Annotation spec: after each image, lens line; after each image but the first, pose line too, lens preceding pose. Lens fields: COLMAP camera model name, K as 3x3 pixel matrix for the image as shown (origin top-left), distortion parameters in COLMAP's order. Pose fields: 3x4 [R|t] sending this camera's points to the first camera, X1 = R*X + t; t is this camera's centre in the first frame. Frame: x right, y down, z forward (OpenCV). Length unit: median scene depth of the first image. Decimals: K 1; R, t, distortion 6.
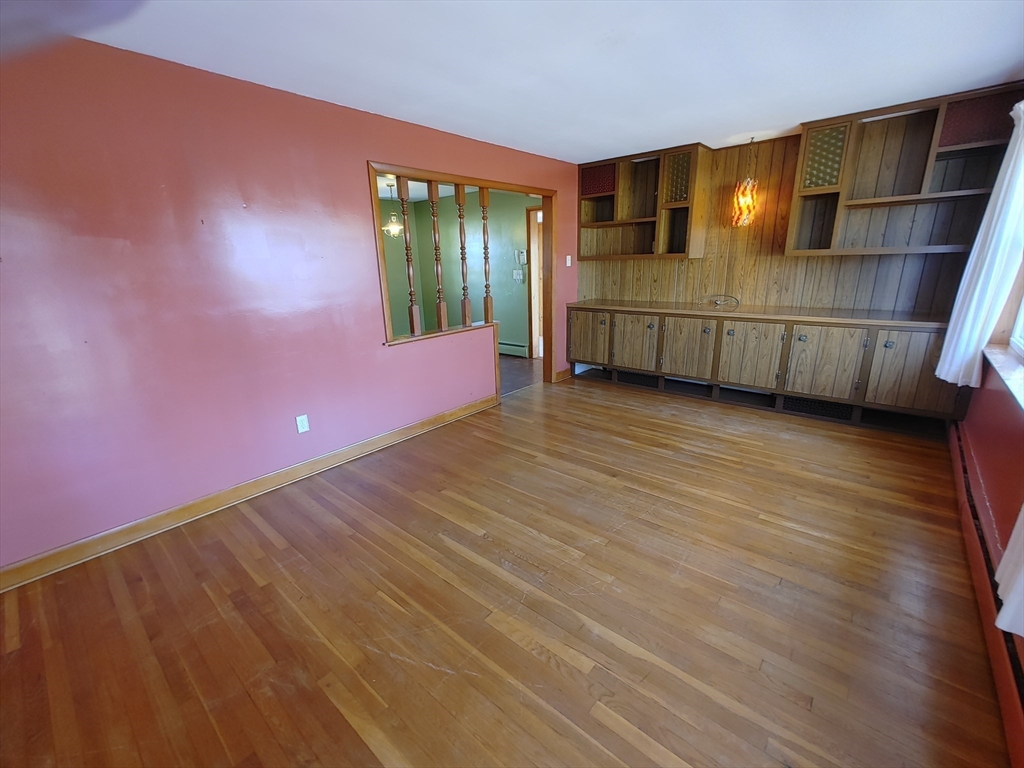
lens RADIAL K [[434.3, 0, 512.0], [0, 434.3, 384.0], [0, 0, 1]] dist [0.001577, -0.000033]
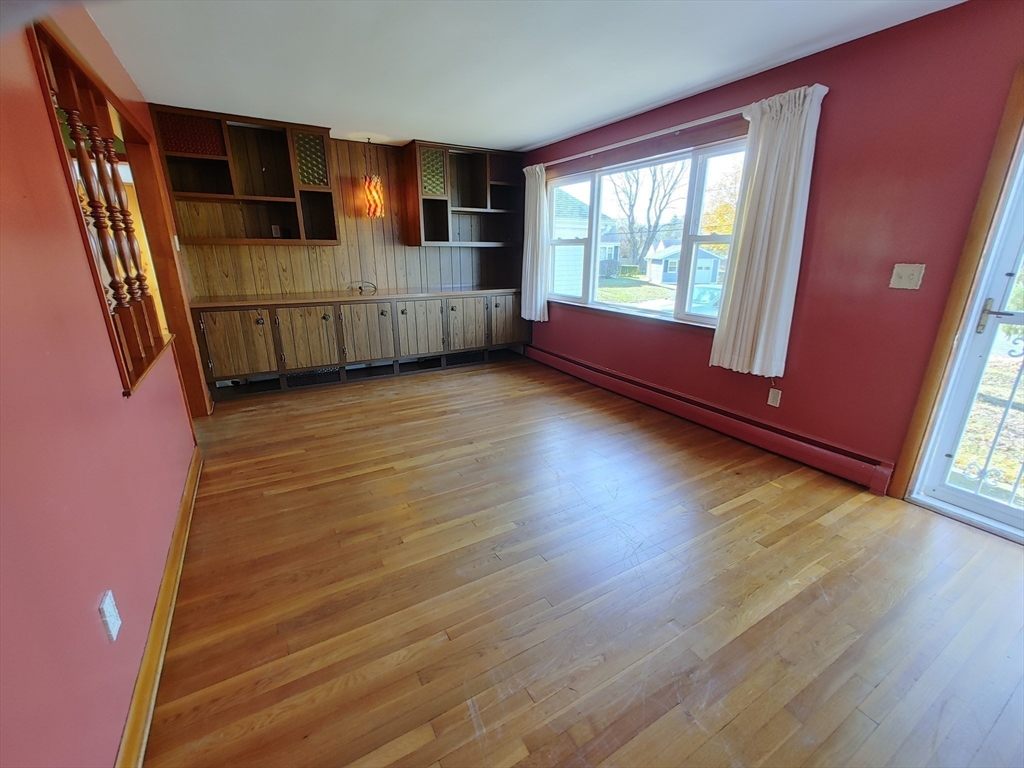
lens RADIAL K [[434.3, 0, 512.0], [0, 434.3, 384.0], [0, 0, 1]] dist [0.001577, -0.000033]
pose [[0.324663, -0.253732, 0.911161, -0.494020], [0.248651, 0.952357, 0.176605, -0.068674], [-0.912561, 0.169224, 0.372286, 0.346033]]
